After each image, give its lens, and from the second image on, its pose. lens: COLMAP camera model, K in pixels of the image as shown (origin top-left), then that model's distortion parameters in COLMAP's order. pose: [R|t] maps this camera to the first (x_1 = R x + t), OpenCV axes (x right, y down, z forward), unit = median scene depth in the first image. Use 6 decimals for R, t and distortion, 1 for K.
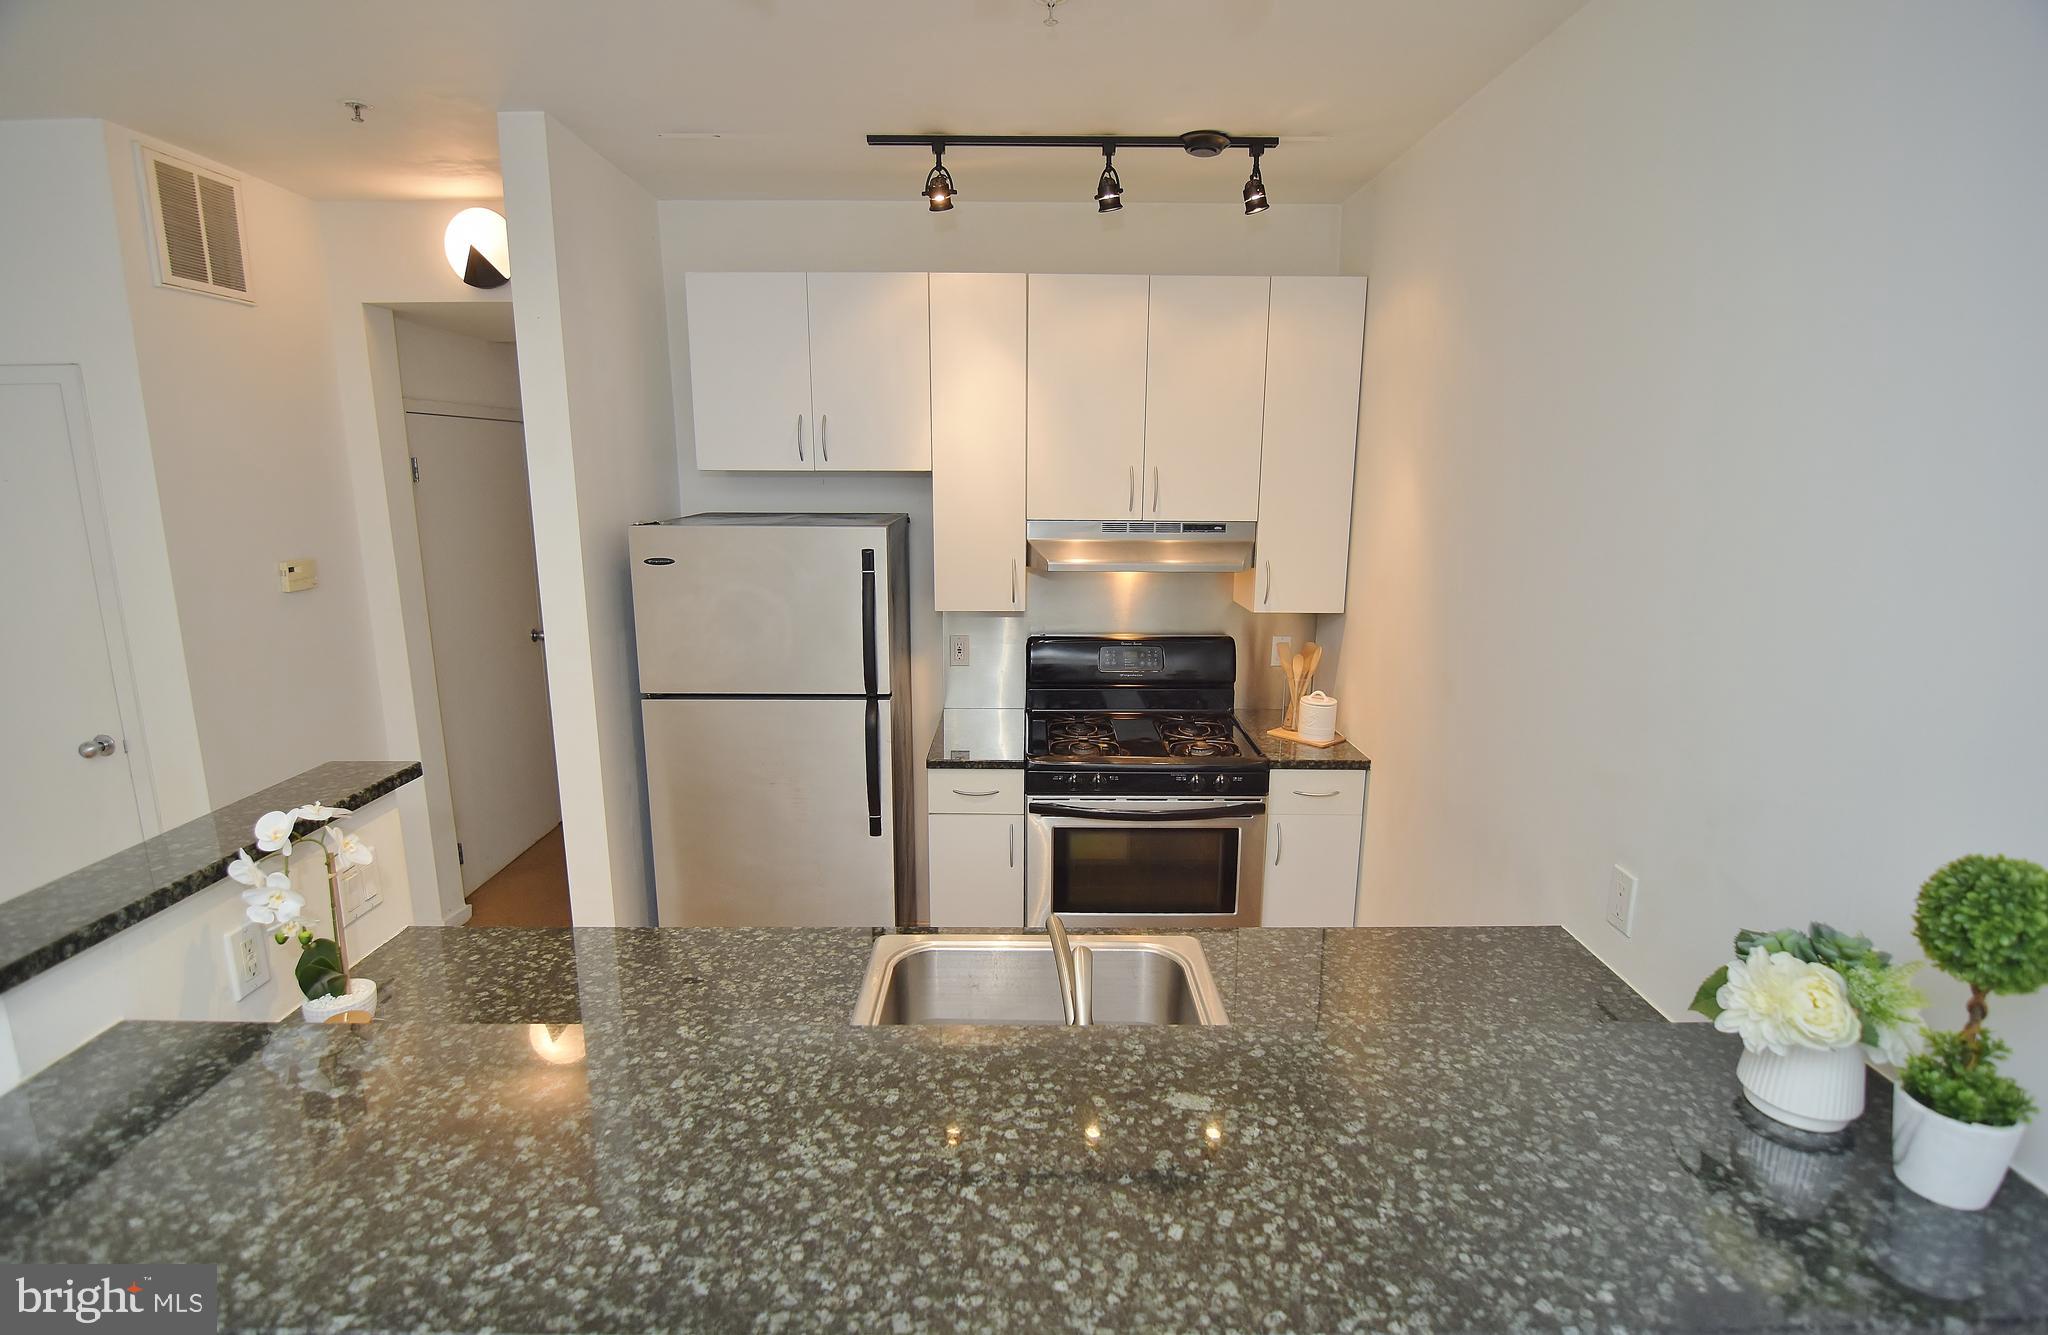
lens RADIAL K [[980.1, 0, 1030.4], [0, 980.1, 682.2], [0, 0, 1]] dist [-0.015908, -0.002093]
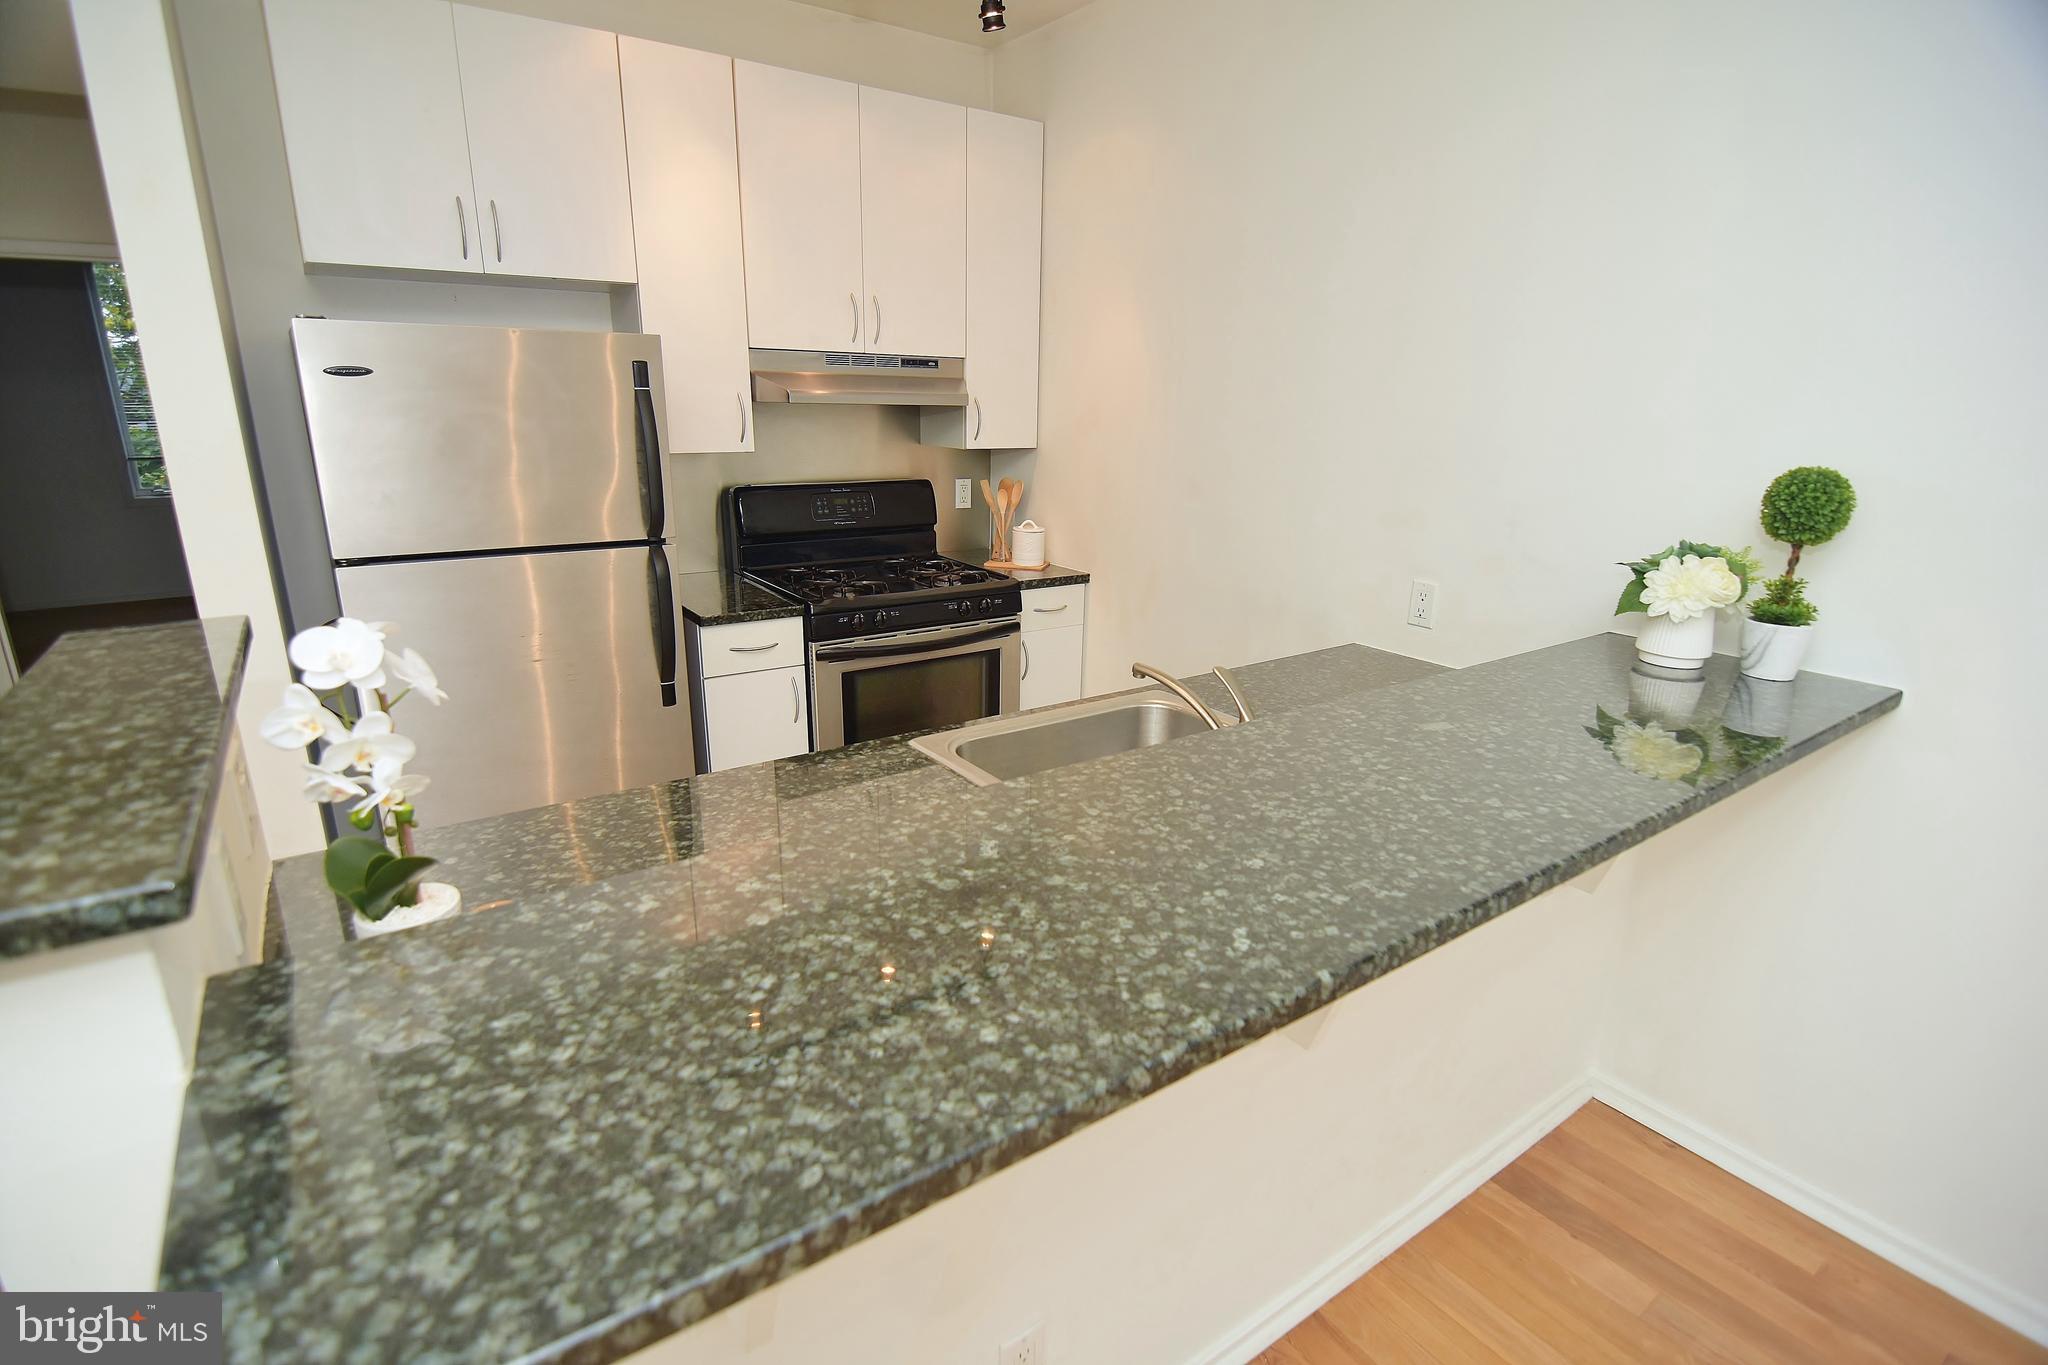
lens RADIAL K [[974.3, 0, 1020.6], [0, 974.3, 684.3], [0, 0, 1]] dist [-0.005399, -0.000122]
pose [[0.824997, -0.152371, 0.544208, -0.352827], [0.106636, 0.987640, 0.114869, 0.068593], [-0.554985, -0.036734, 0.831049, 0.104287]]
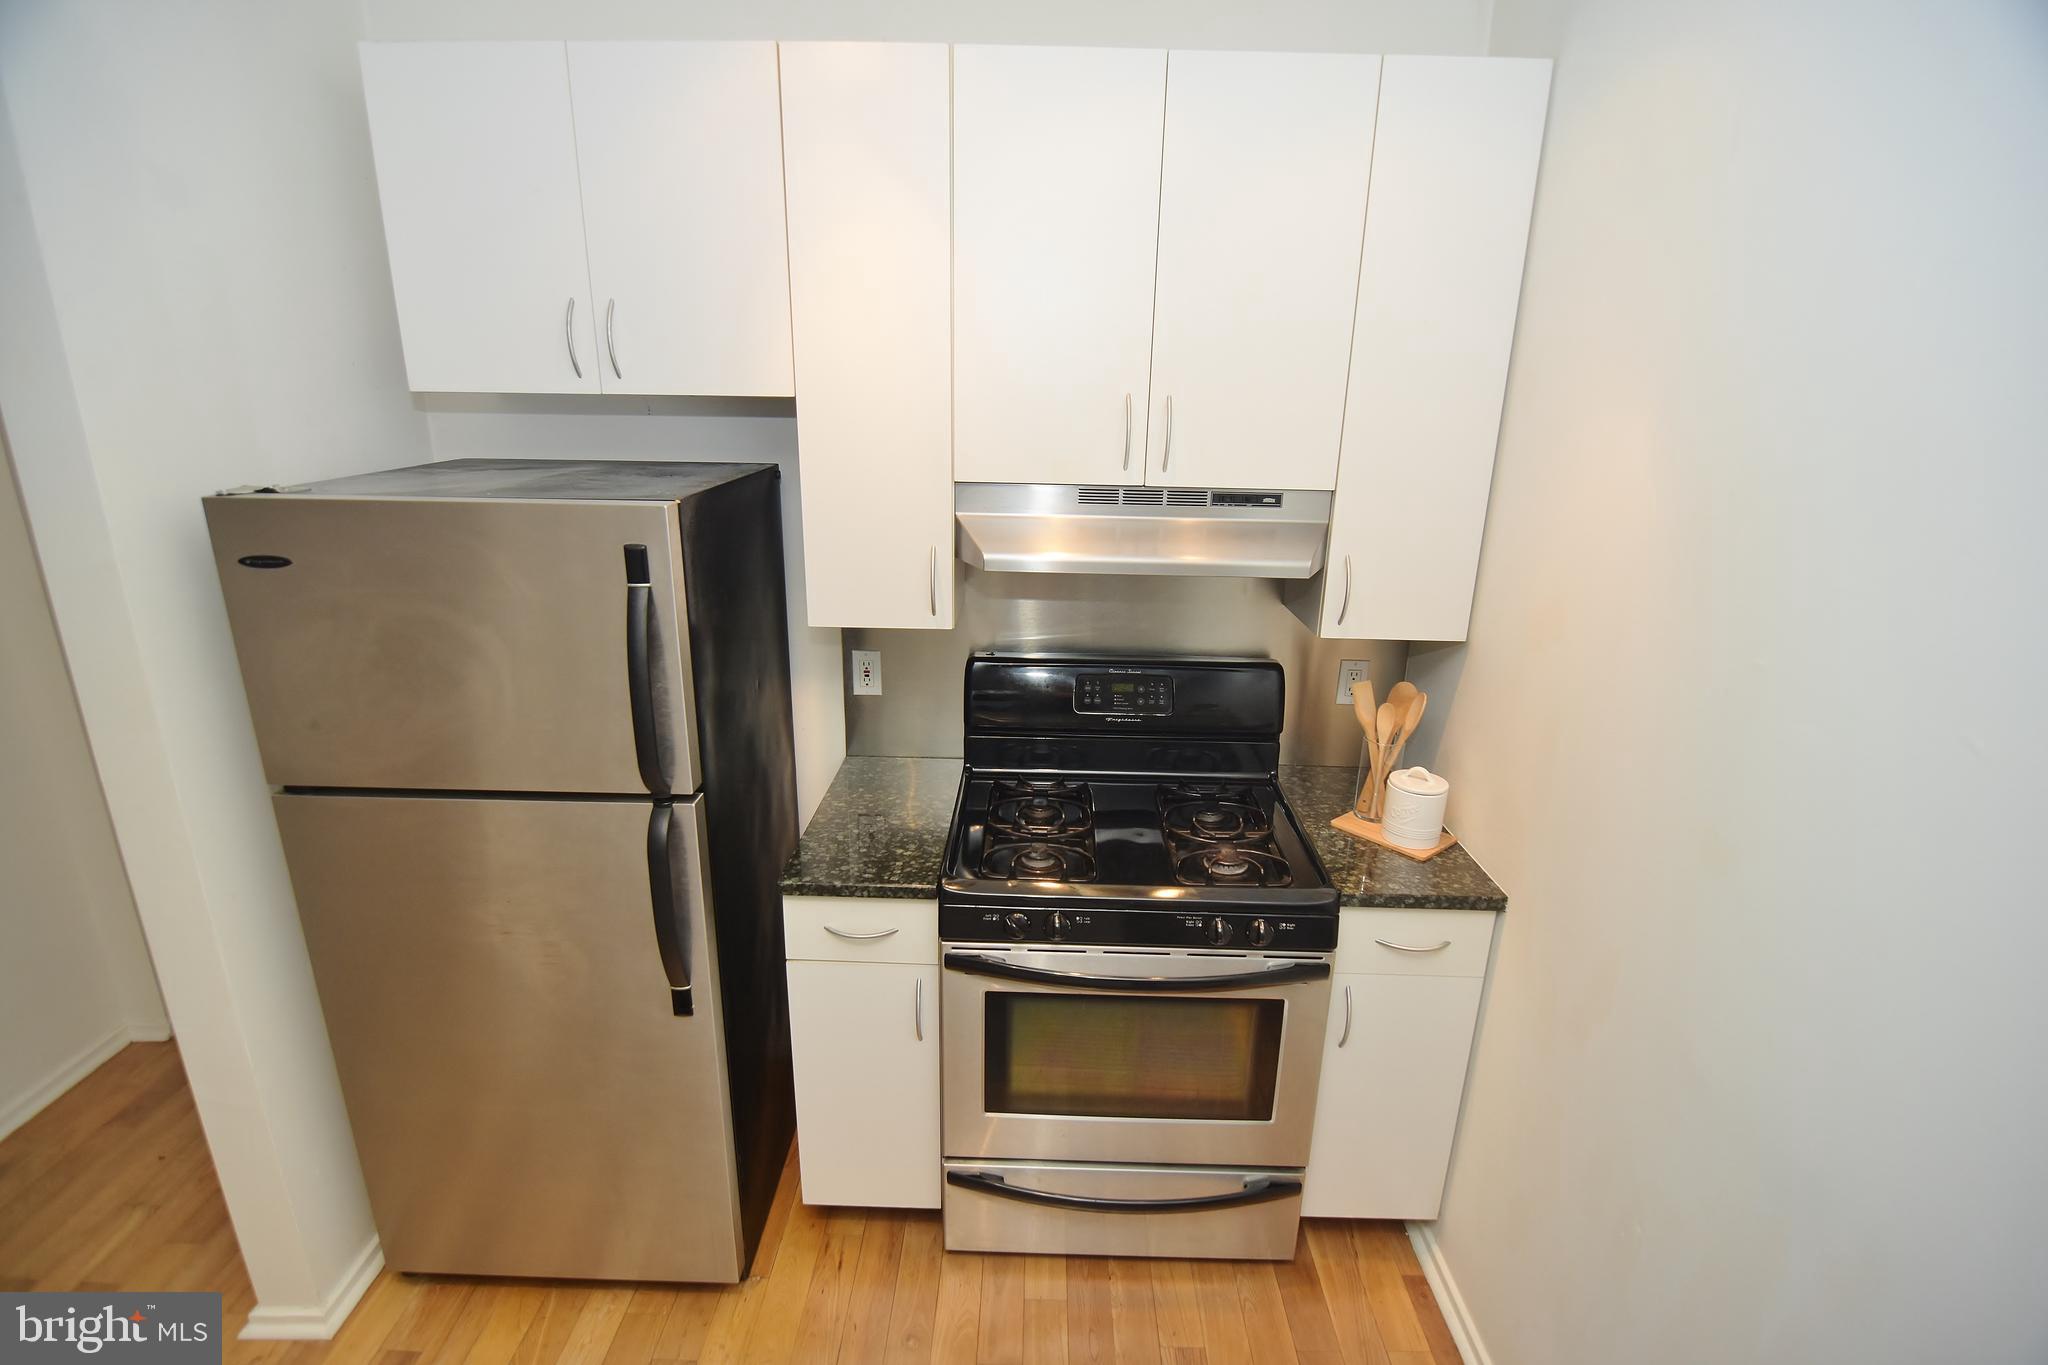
lens RADIAL K [[974.3, 0, 1026.4], [0, 974.3, 690.8], [0, 0, 1]] dist [-0.005399, -0.000122]
pose [[0.999623, 0.021023, -0.017664, 0.057207], [-0.019316, 0.995594, 0.091757, -0.097531], [0.019515, -0.091381, 0.995625, 0.406595]]
